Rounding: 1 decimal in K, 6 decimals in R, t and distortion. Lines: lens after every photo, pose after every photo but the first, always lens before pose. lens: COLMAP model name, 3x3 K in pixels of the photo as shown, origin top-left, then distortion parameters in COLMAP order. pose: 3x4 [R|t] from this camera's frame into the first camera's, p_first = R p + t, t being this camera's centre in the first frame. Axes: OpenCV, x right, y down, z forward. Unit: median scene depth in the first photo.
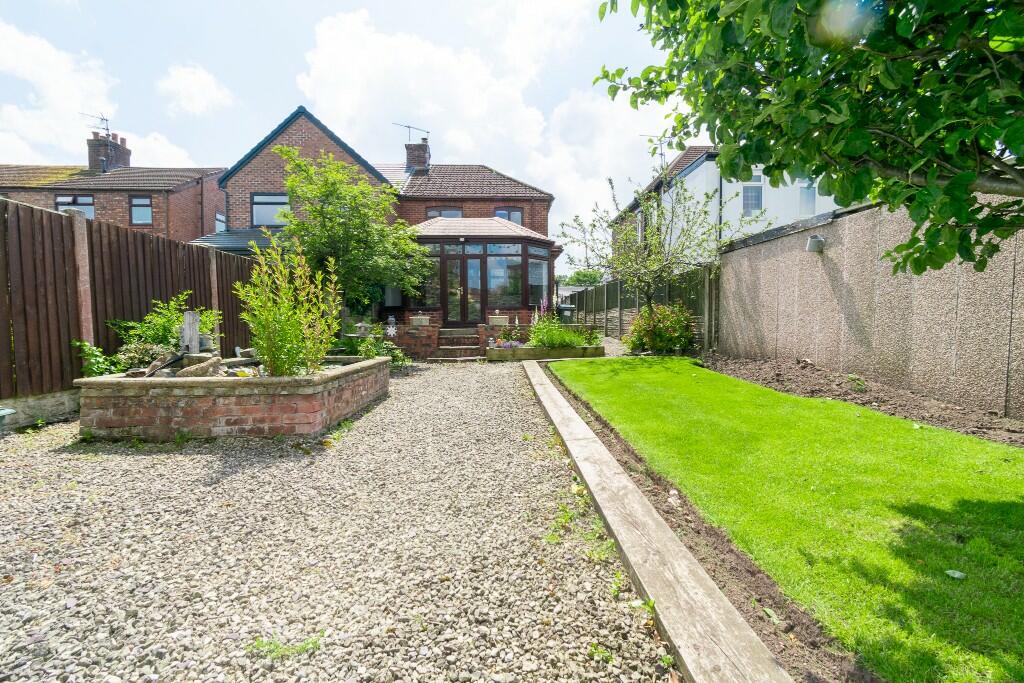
lens RADIAL K [[453.1, 0, 513.2], [0, 453.1, 334.9], [0, 0, 1]] dist [0.004831, -0.000670]
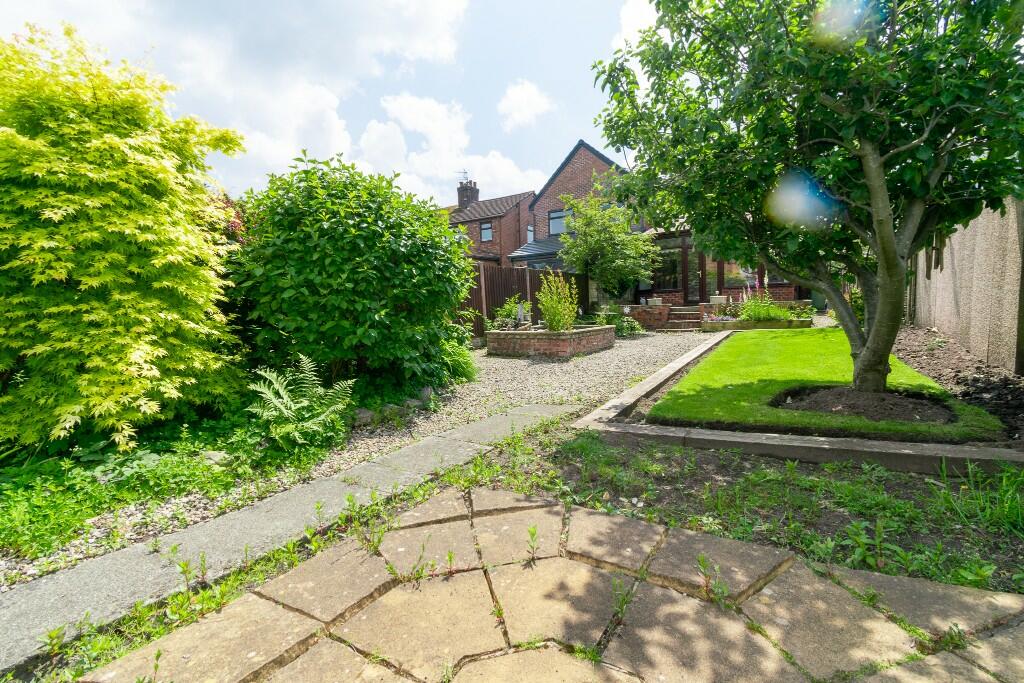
lens RADIAL K [[453.1, 0, 513.2], [0, 453.1, 334.9], [0, 0, 1]] dist [0.004831, -0.000670]
pose [[0.818090, 0.014730, -0.574902, 0.258101], [0.013571, 0.998899, 0.044904, 0.001503], [0.574930, -0.044537, 0.816989, -0.400430]]
